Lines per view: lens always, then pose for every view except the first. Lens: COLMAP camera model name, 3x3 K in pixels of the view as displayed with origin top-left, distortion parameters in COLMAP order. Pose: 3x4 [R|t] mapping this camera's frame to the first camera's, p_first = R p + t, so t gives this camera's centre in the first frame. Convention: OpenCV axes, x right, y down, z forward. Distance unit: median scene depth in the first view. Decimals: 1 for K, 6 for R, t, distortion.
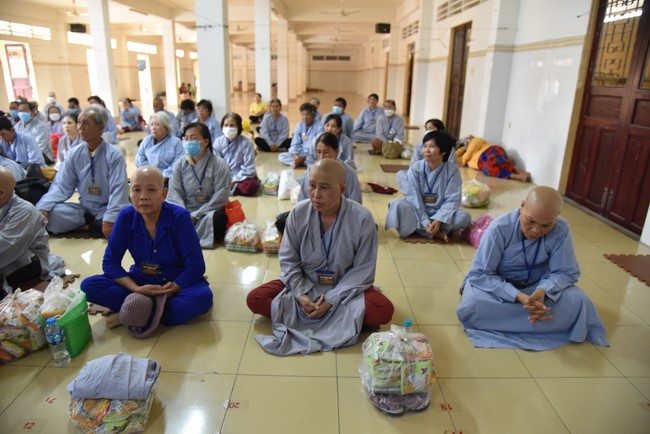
lens RADIAL K [[449.7, 0, 325.0], [0, 449.7, 217.0], [0, 0, 1]] dist [-0.079323, -0.000839]
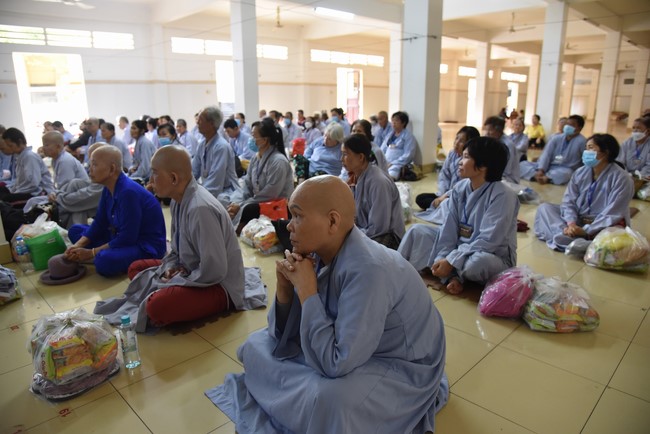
lens RADIAL K [[449.7, 0, 325.0], [0, 449.7, 217.0], [0, 0, 1]] dist [-0.079323, -0.000839]
pose [[0.722368, 0.158003, -0.673216, 0.333434], [-0.197987, 0.980047, 0.017573, -0.019086], [0.662560, 0.120593, 0.739237, 0.193483]]
